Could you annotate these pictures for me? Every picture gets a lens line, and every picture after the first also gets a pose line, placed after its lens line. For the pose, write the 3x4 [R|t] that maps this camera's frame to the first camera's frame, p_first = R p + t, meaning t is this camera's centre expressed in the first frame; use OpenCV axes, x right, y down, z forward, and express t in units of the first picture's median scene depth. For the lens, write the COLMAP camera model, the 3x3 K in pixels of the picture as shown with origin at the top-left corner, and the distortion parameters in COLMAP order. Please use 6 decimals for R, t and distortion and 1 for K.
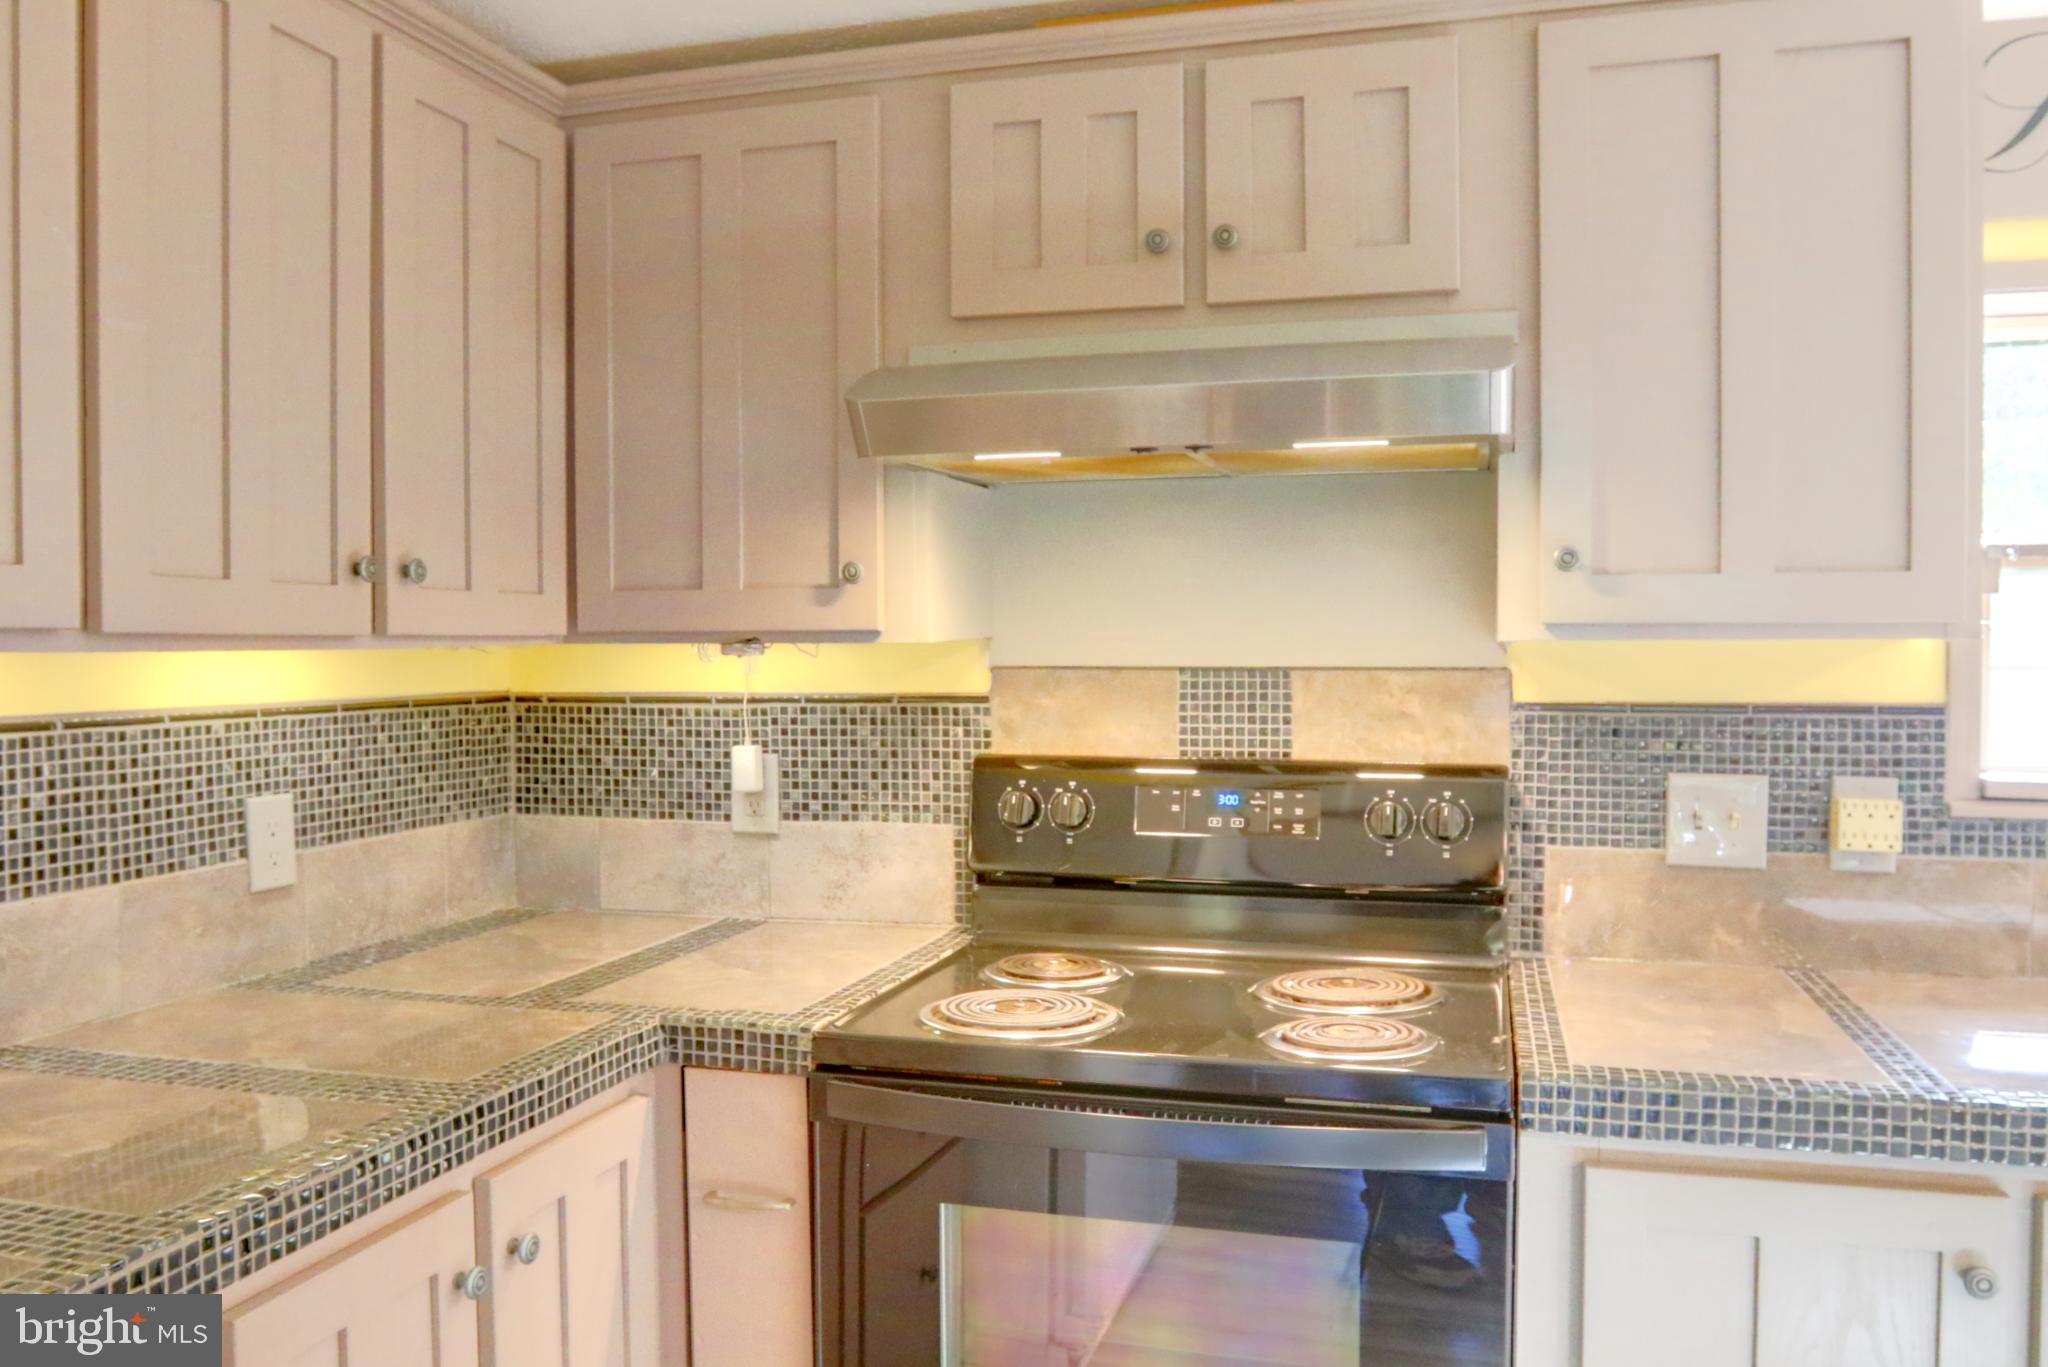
lens RADIAL K [[1517.7, 0, 1024.0], [0, 1517.7, 683.5], [0, 0, 1]] dist [-0.057461, 0.004345]
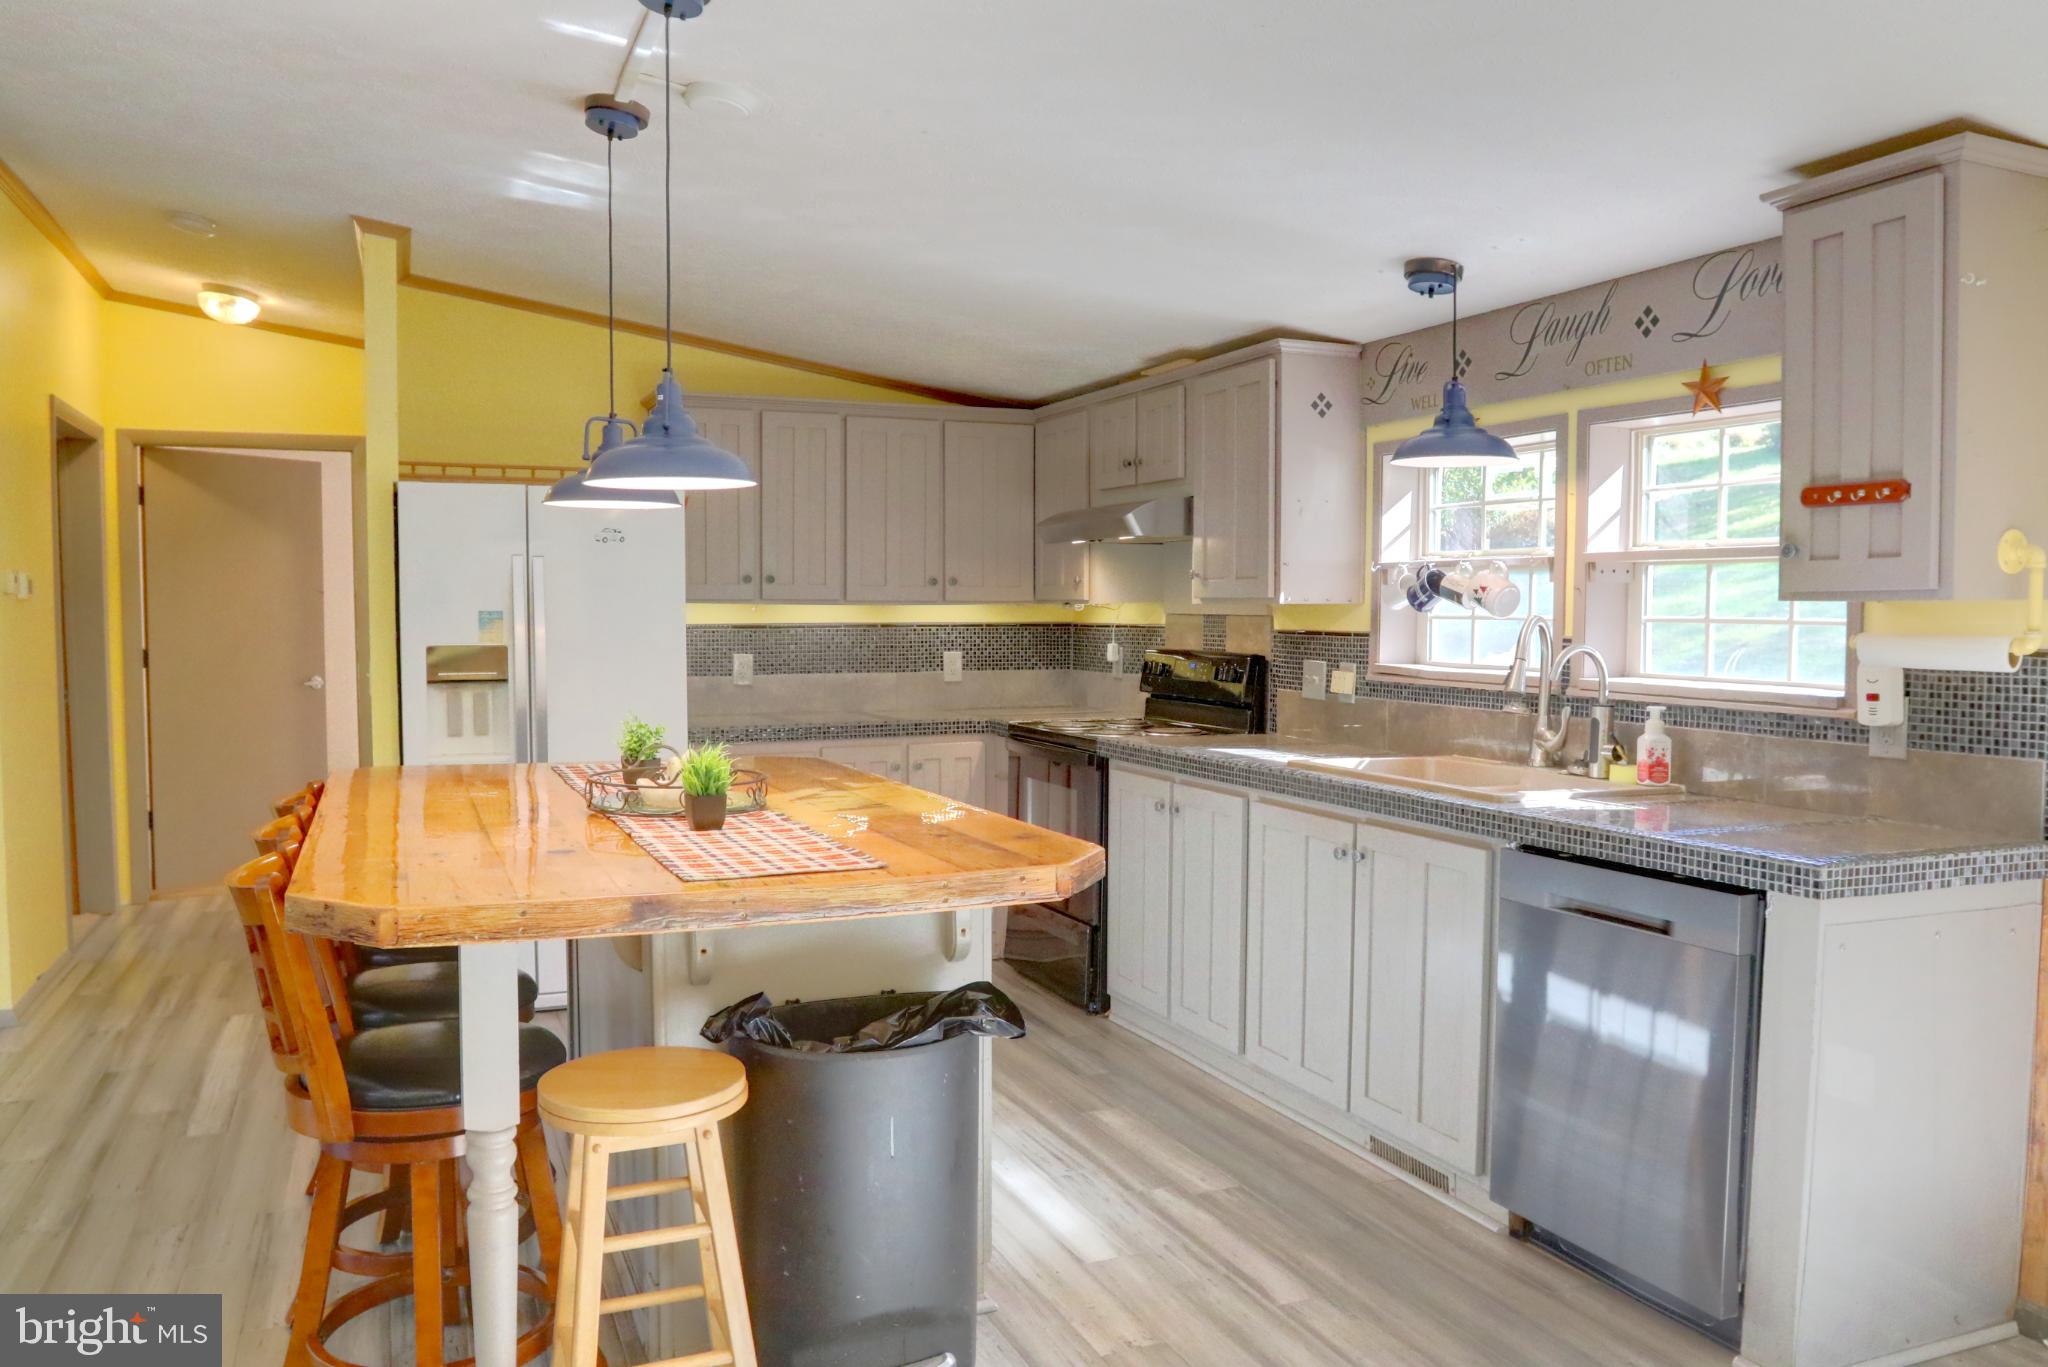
lens RADIAL K [[1517.7, 0, 1024.0], [0, 1517.7, 683.5], [0, 0, 1]] dist [-0.057461, 0.004345]
pose [[0.635908, 0.044648, -0.770473, 2.054404], [-0.022714, 0.998975, 0.039143, 0.013449], [0.771431, -0.007391, 0.636270, -0.910070]]
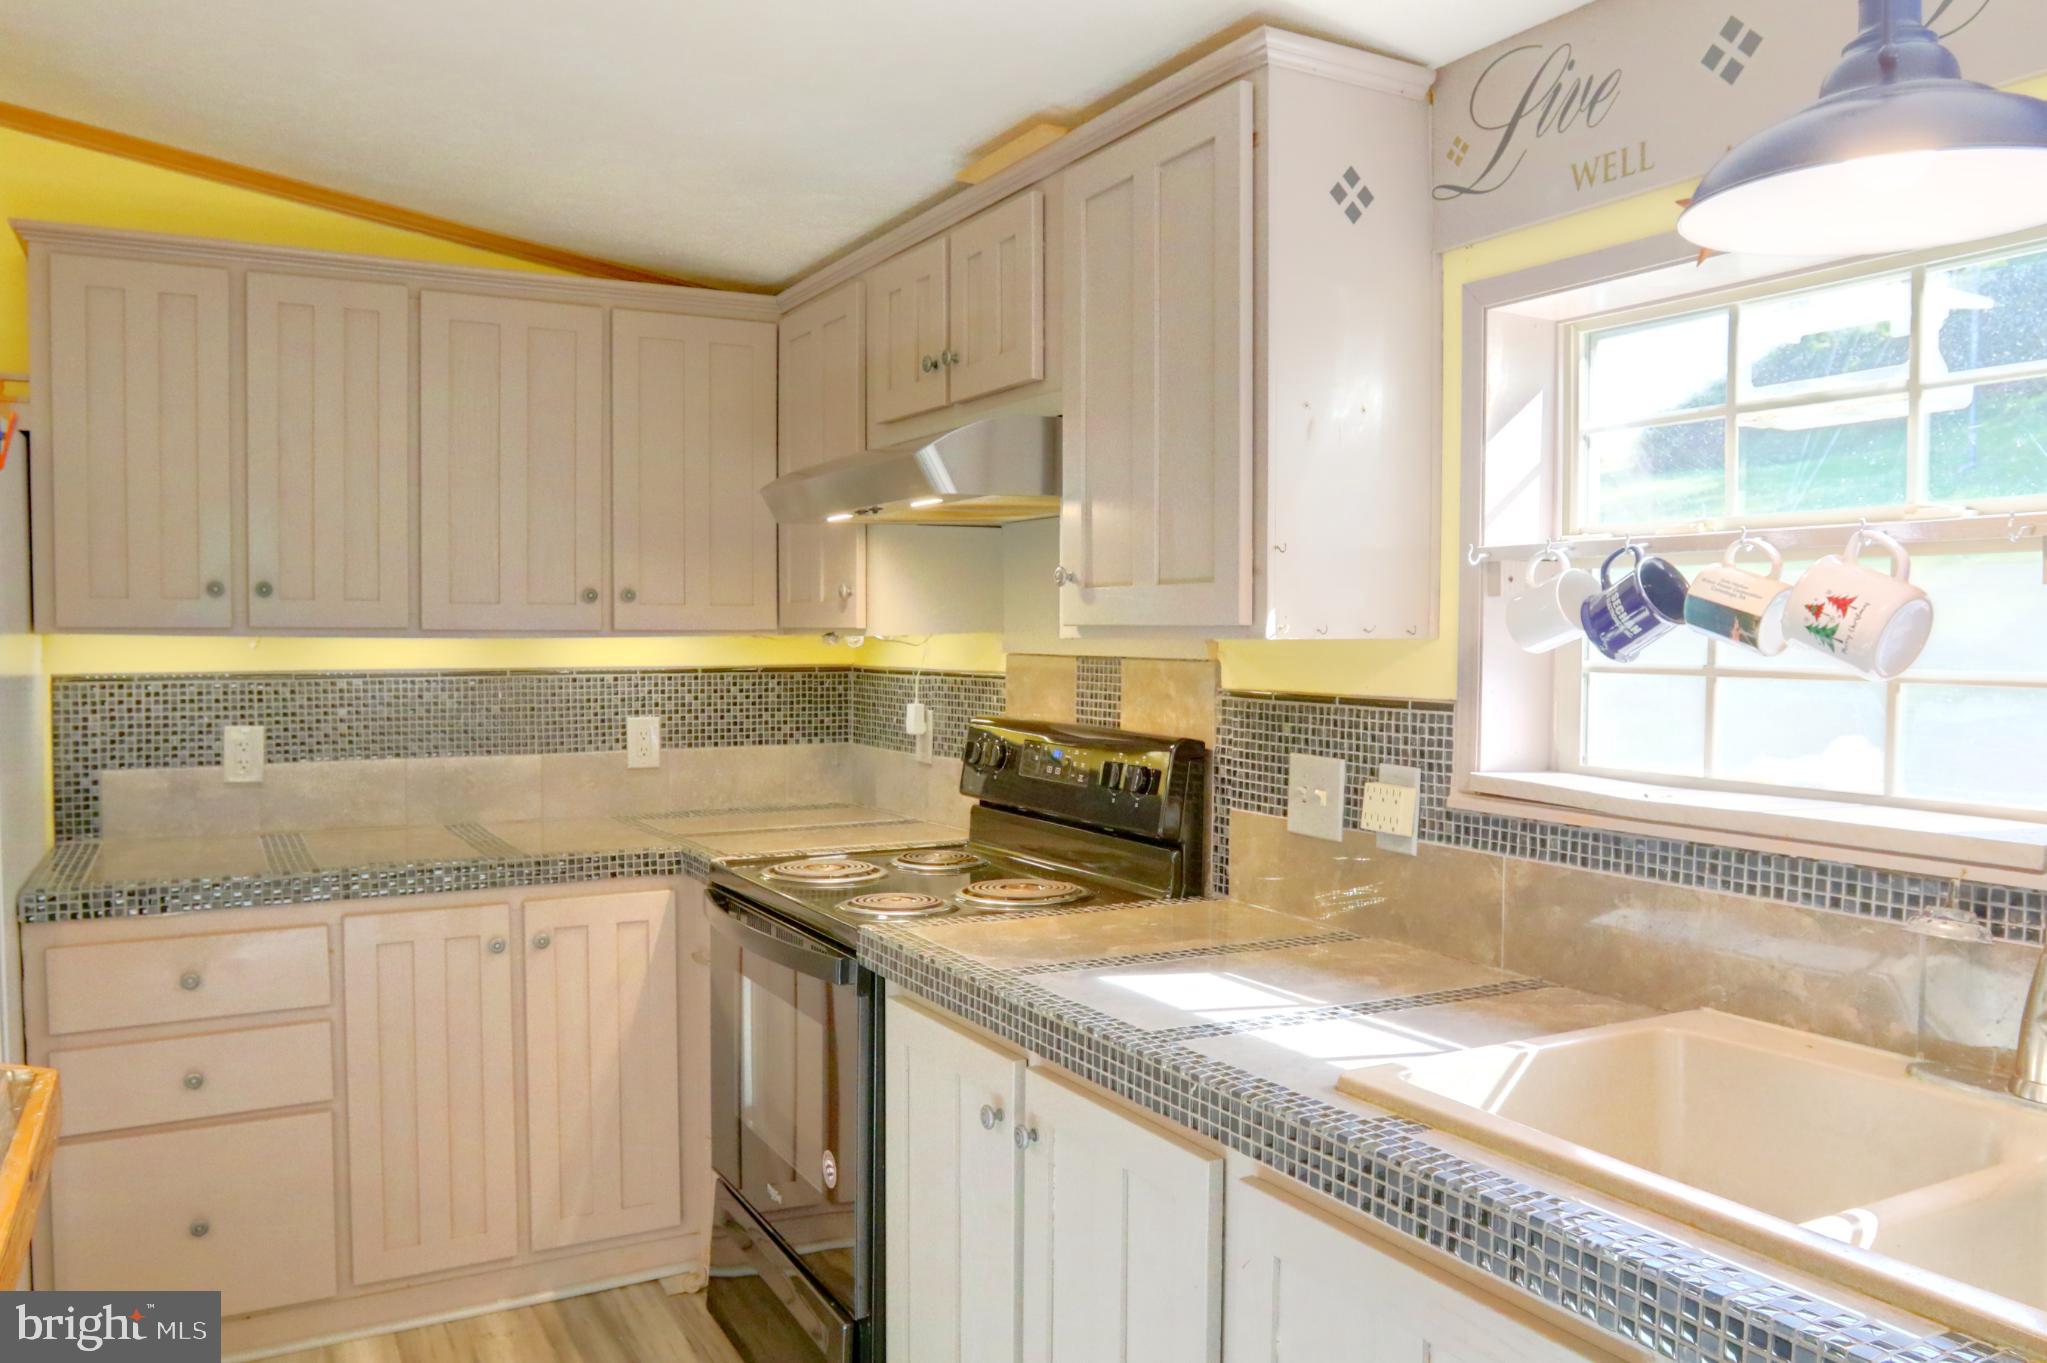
lens RADIAL K [[1516.9, 0, 1023.5], [0, 1516.9, 681.5], [0, 0, 1]] dist [-0.057461, 0.004345]
pose [[0.711550, 0.029030, -0.702036, 1.125635], [-0.022341, 0.999576, 0.018690, -0.013196], [0.702280, 0.002386, 0.711897, 0.016359]]
